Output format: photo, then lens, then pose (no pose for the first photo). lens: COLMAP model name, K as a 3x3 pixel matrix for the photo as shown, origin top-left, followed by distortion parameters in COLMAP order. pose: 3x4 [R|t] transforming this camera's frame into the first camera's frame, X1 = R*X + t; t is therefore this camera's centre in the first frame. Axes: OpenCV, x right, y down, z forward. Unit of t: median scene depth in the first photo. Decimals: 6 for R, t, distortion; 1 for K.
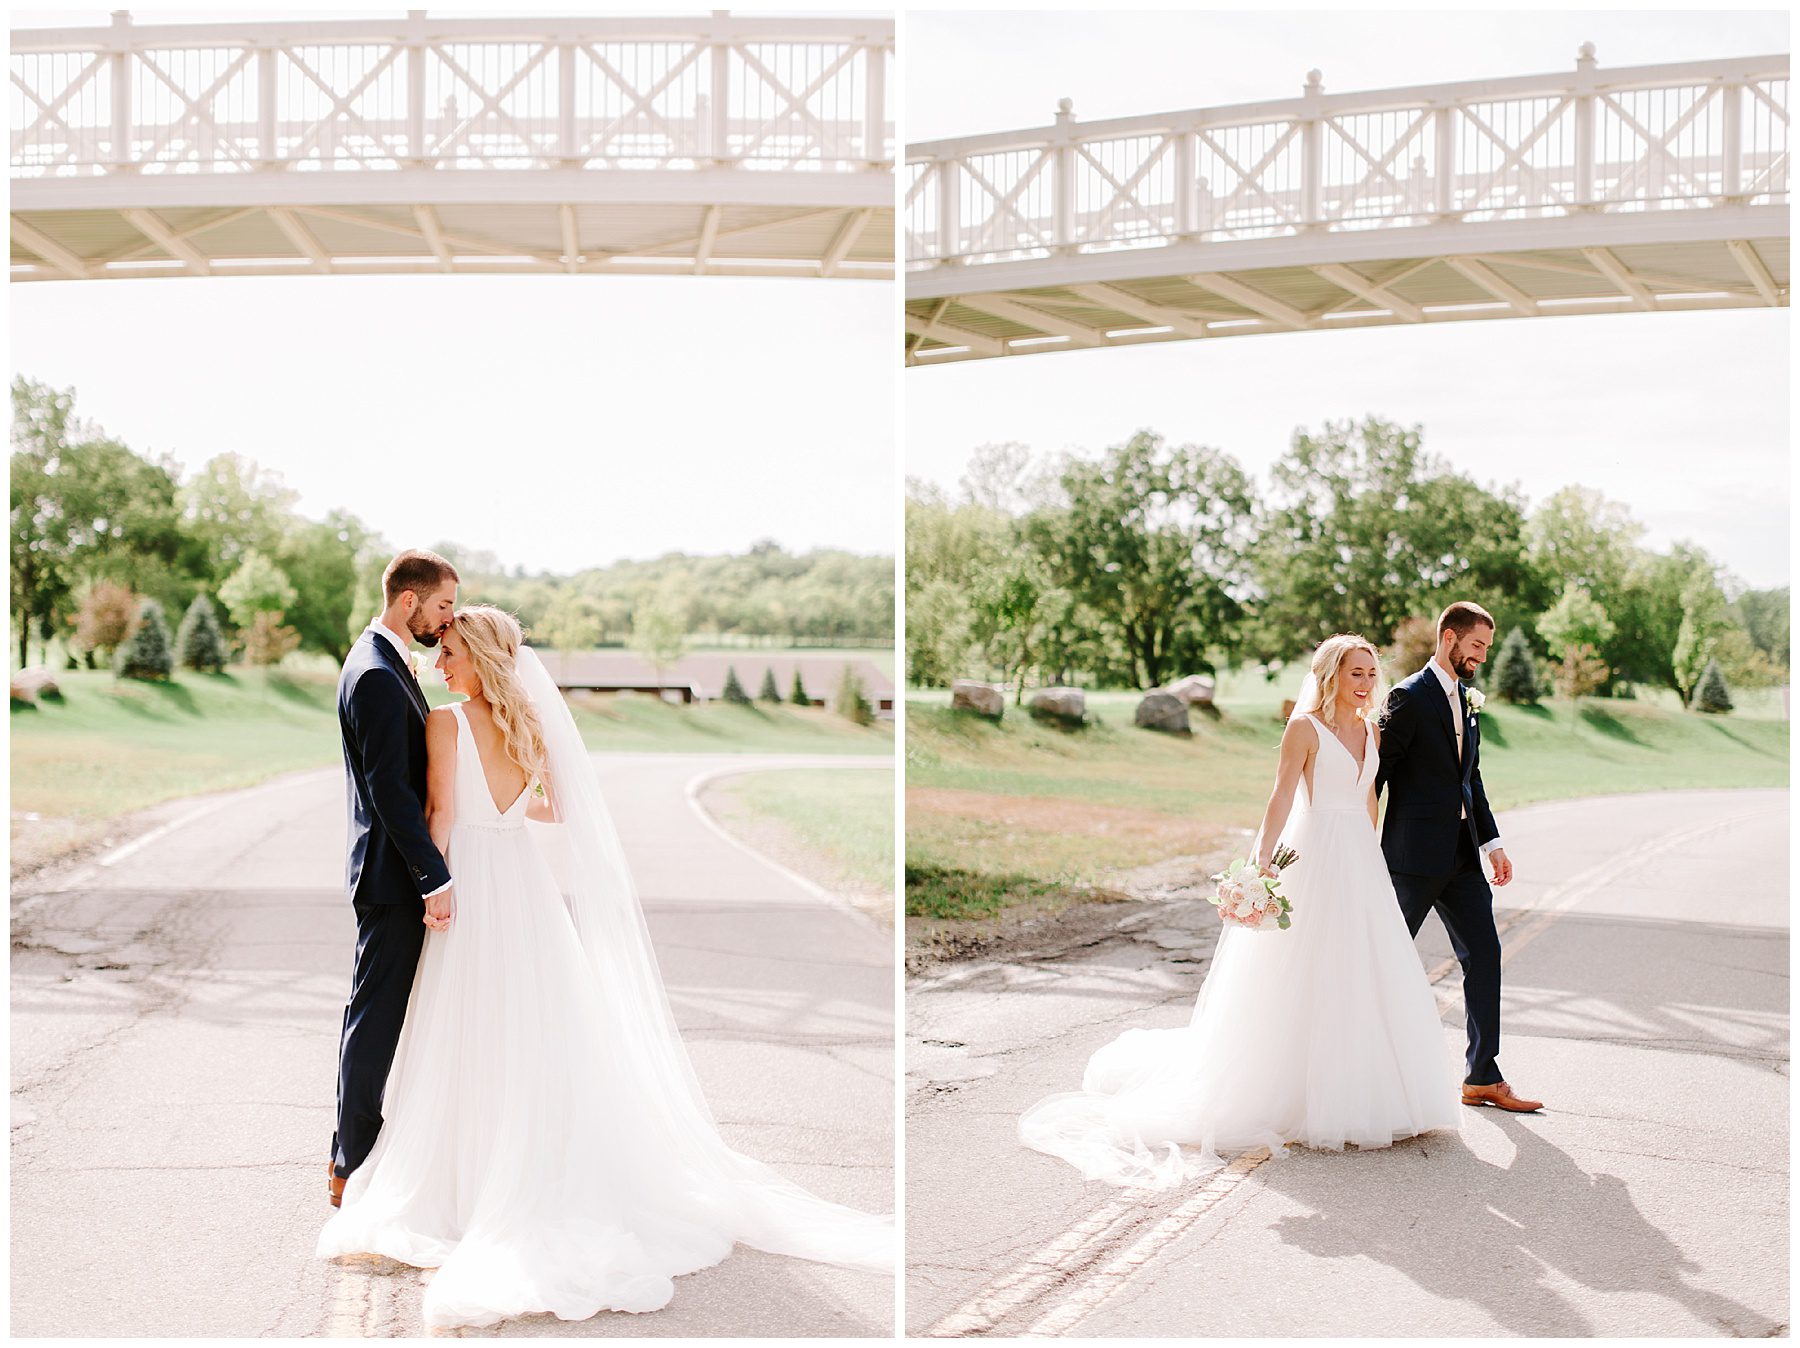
lens RADIAL K [[2293.3, 0, 903.7], [0, 2293.3, 678.1], [0, 0, 1]] dist [-0.054492, 0.000000]
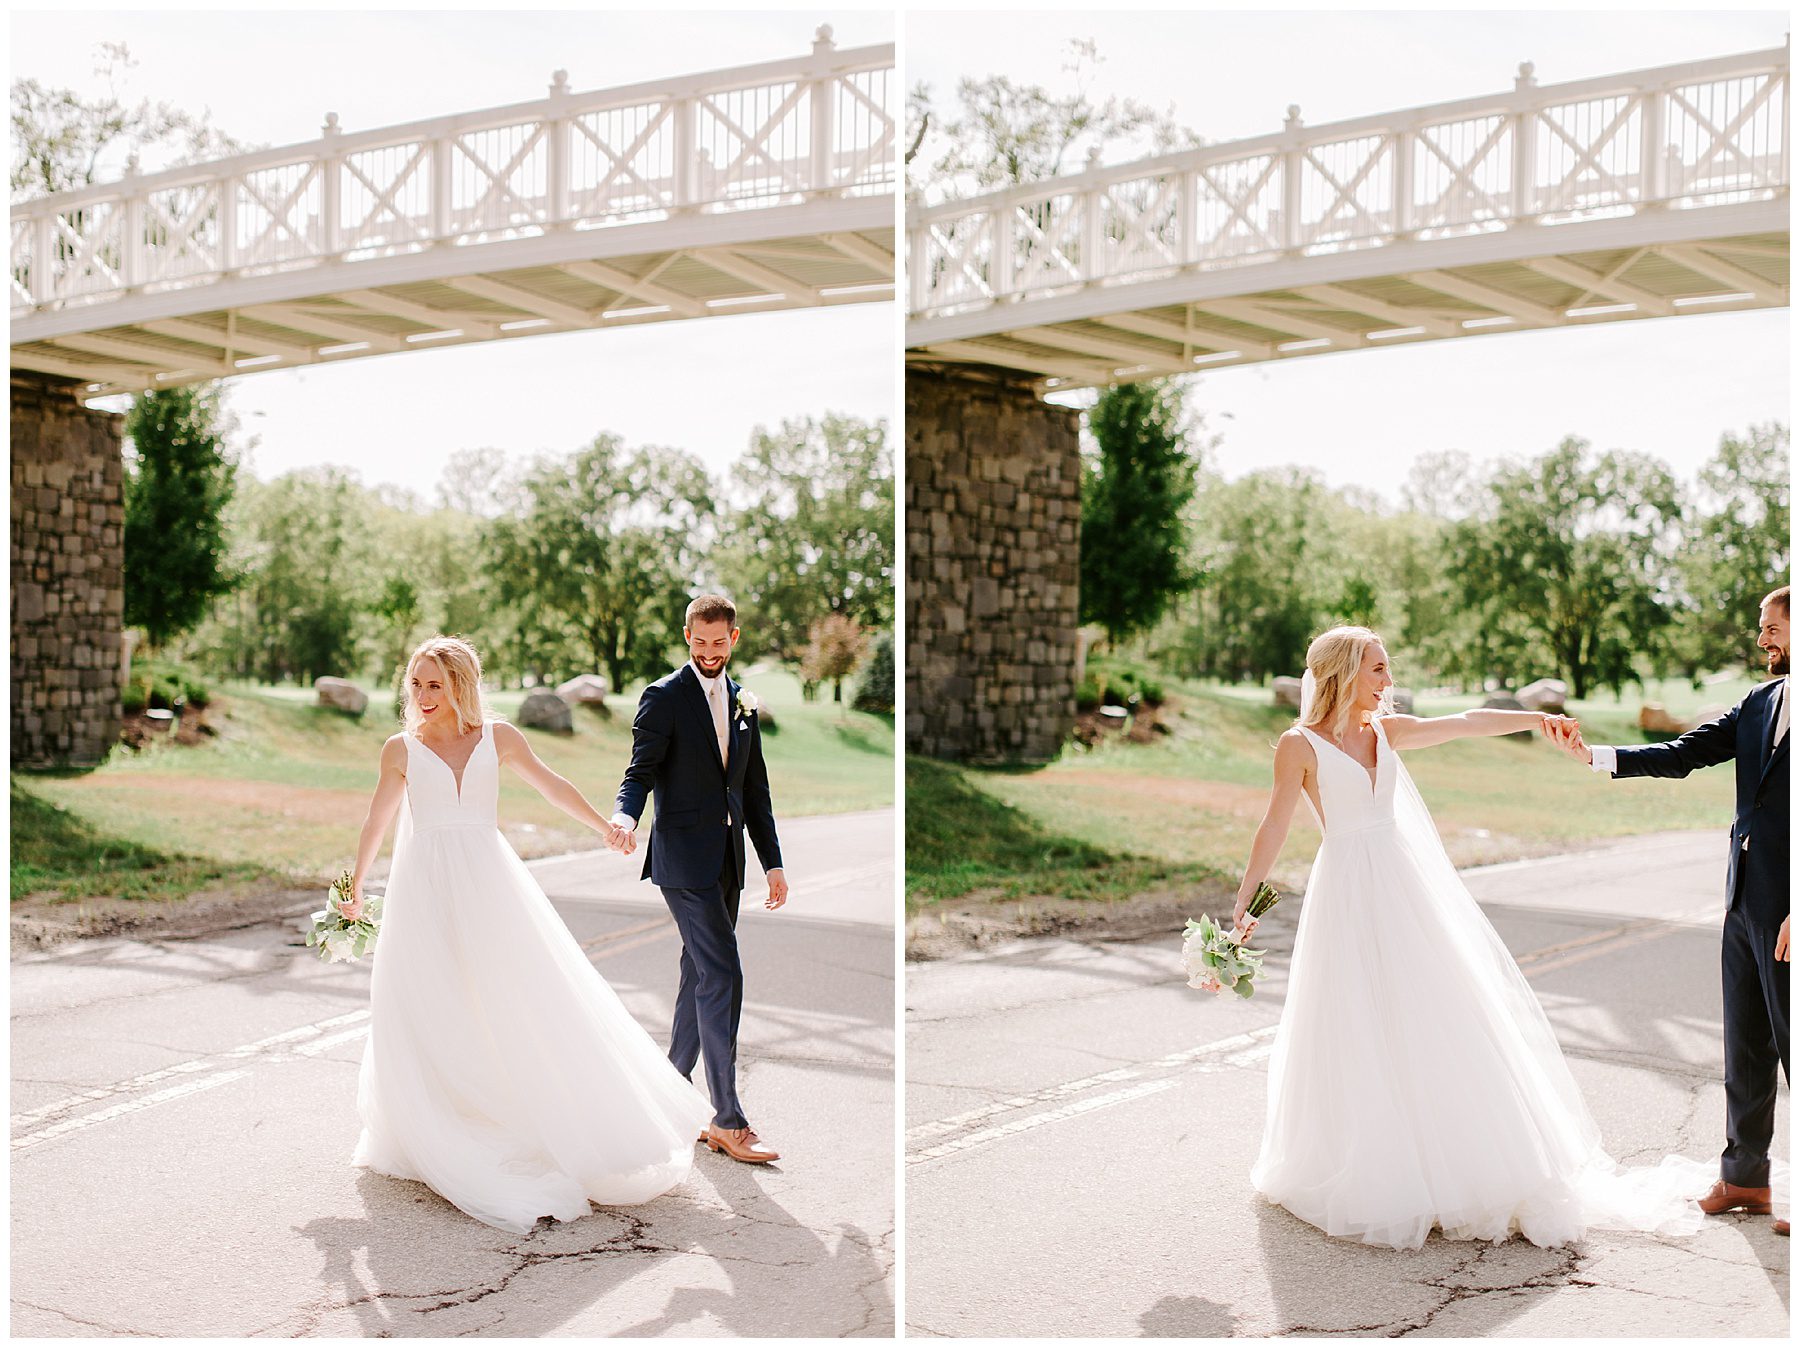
lens RADIAL K [[2293.3, 0, 902.3], [0, 2293.3, 667.5], [0, 0, 1]] dist [-0.054492, 0.000000]
pose [[0.984737, -0.002083, -0.174037, 0.405700], [0.000381, 0.999952, -0.009815, 0.004883], [0.174049, 0.009599, 0.984690, 0.032055]]
